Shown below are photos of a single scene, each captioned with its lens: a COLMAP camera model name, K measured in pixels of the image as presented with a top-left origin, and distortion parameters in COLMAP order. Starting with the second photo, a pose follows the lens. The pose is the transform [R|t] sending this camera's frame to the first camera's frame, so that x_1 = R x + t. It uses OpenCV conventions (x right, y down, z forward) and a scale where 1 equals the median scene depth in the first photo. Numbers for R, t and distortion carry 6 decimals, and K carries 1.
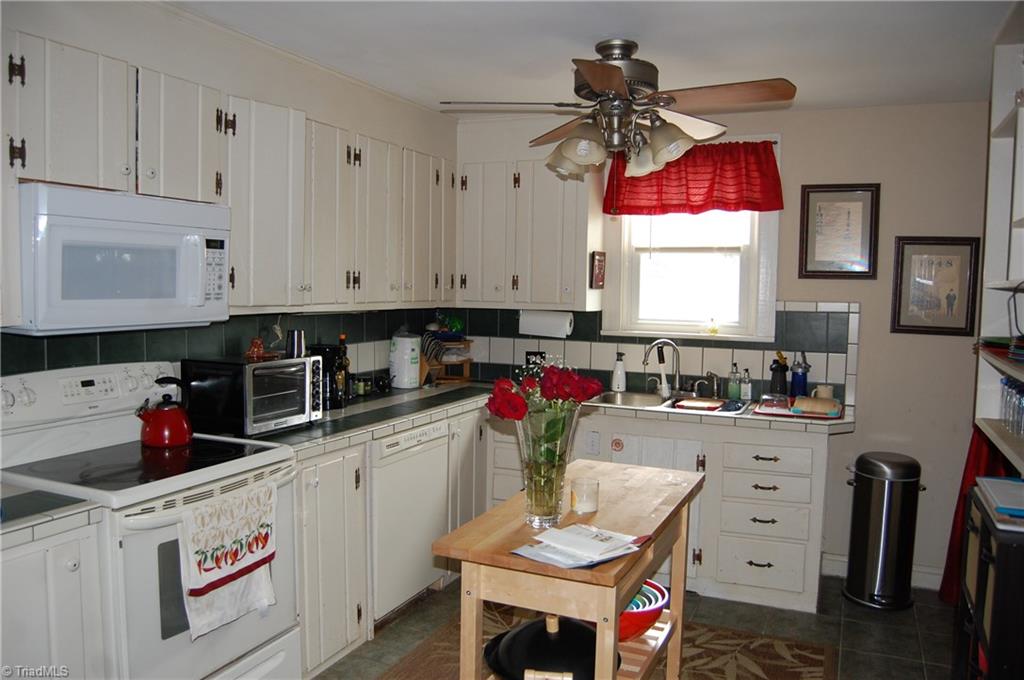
lens RADIAL K [[805.6, 0, 505.3], [0, 805.6, 349.0], [0, 0, 1]] dist [-0.093042, 0.034636]
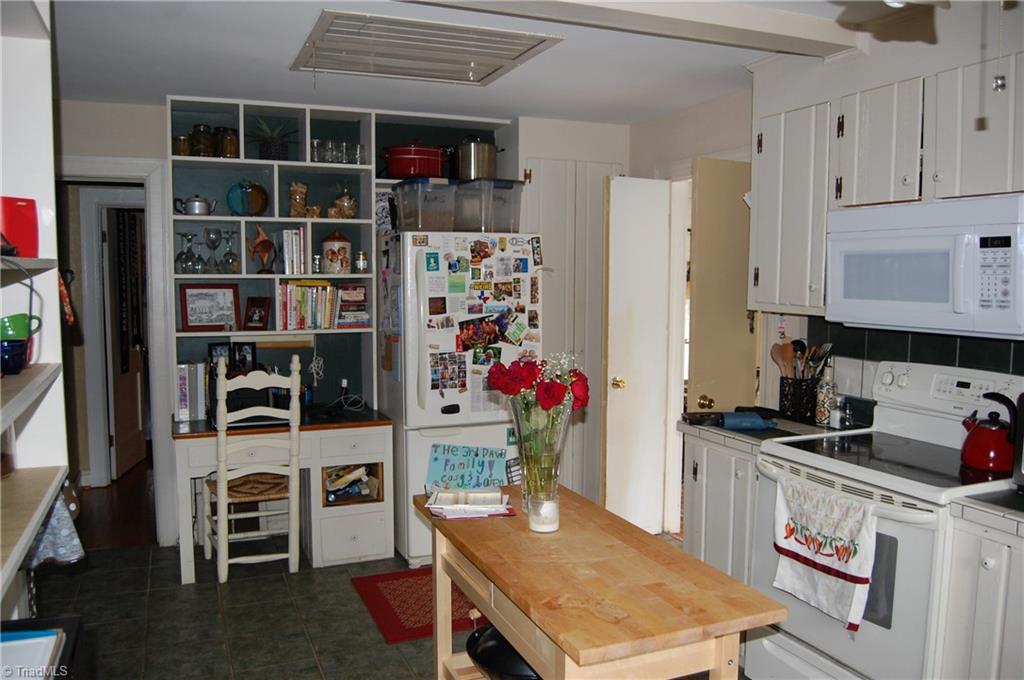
lens RADIAL K [[805.6, 0, 505.3], [0, 805.6, 349.0], [0, 0, 1]] dist [-0.093042, 0.034636]
pose [[-0.688987, 0.045780, -0.723327, 0.627927], [-0.075695, 0.988000, 0.134632, -0.096149], [0.720810, 0.147511, -0.677254, 1.262291]]
